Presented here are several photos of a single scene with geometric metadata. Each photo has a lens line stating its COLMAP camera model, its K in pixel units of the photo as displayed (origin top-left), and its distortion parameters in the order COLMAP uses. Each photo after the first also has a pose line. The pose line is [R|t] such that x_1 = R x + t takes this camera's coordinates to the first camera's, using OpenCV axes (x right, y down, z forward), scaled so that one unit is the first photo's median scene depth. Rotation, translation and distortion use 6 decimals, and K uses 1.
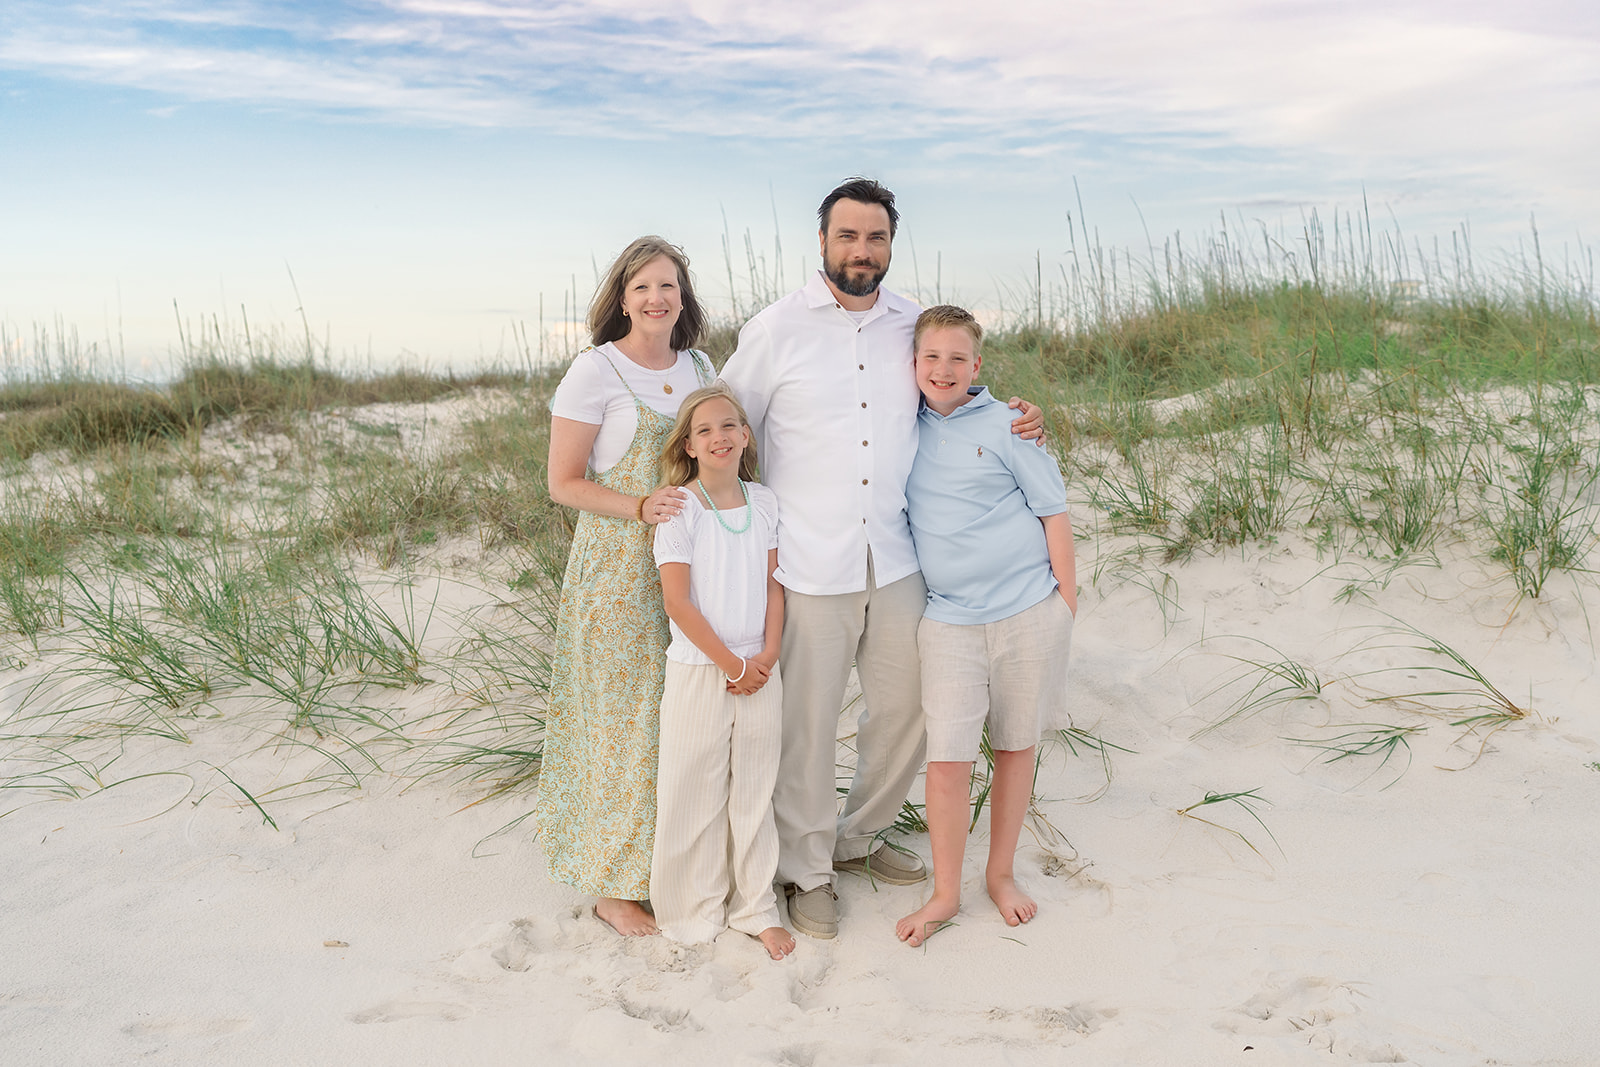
lens RADIAL K [[1724.1, 0, 842.4], [0, 1724.1, 460.7], [0, 0, 1]] dist [0.005366, 0.016863]
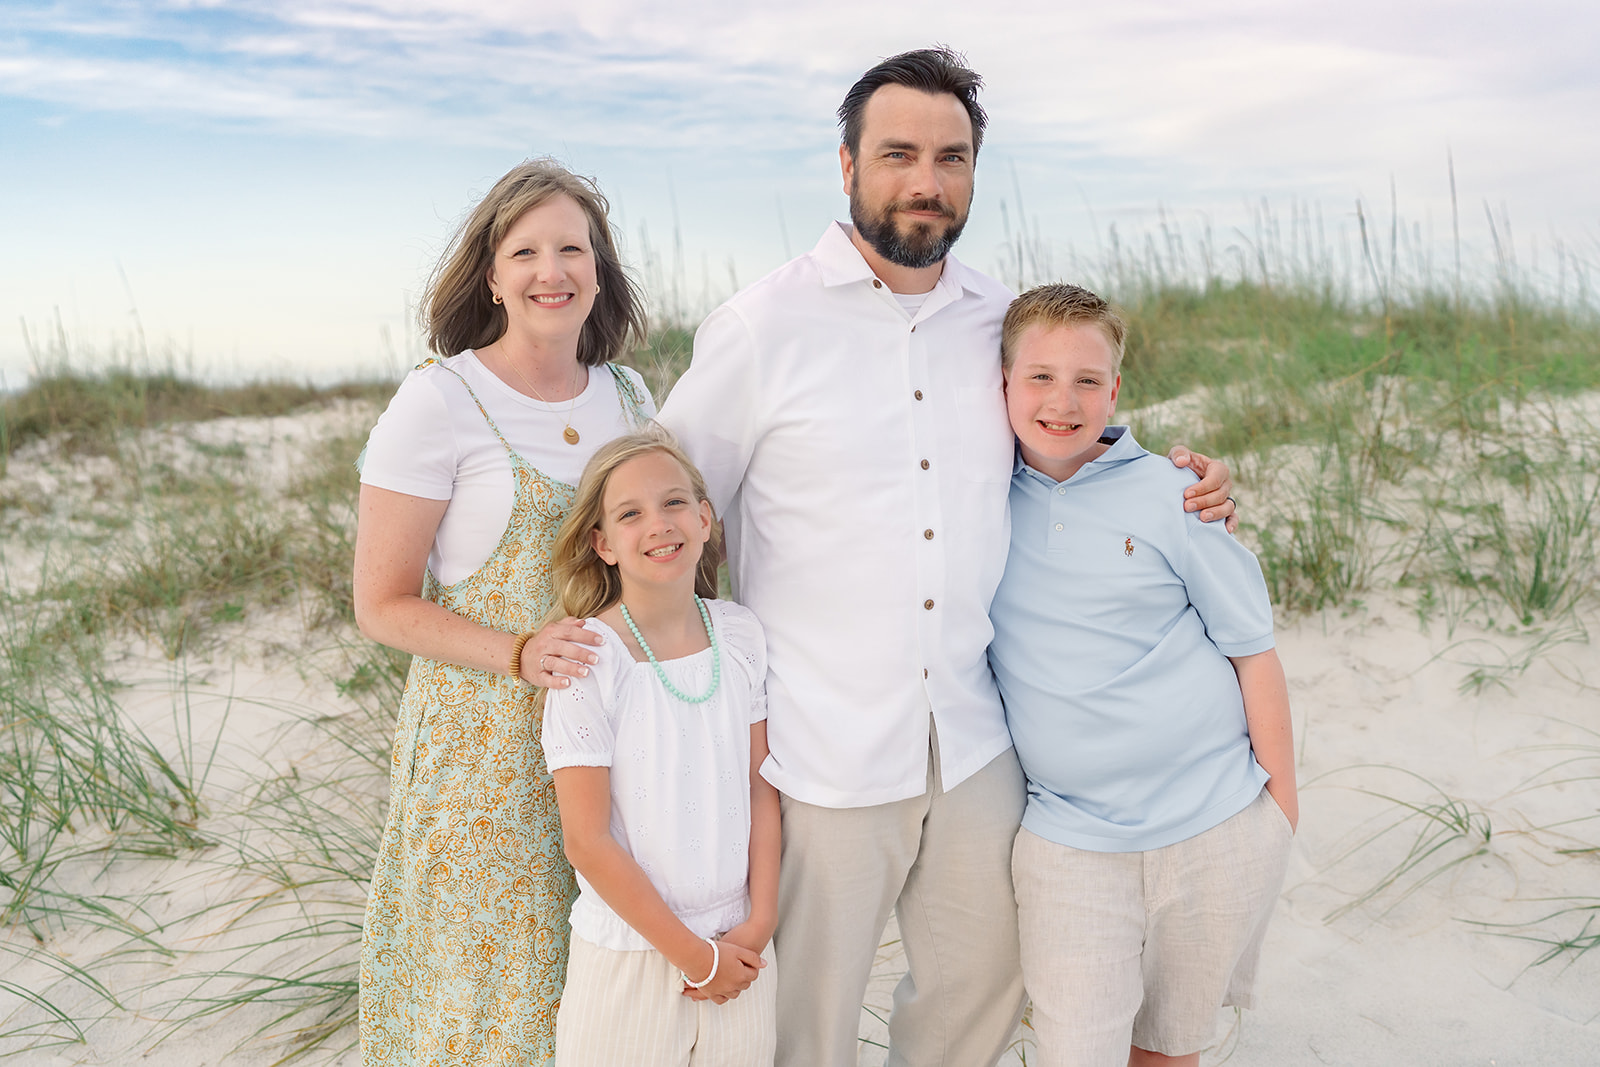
lens RADIAL K [[1675.9, 0, 798.6], [0, 1675.9, 396.8], [0, 0, 1]] dist [0.003587, 0.019683]
pose [[0.999067, -0.004330, 0.042979, -0.048741], [0.005972, 0.999254, -0.038142, -0.031904], [-0.042782, 0.038363, 0.998348, 0.440770]]
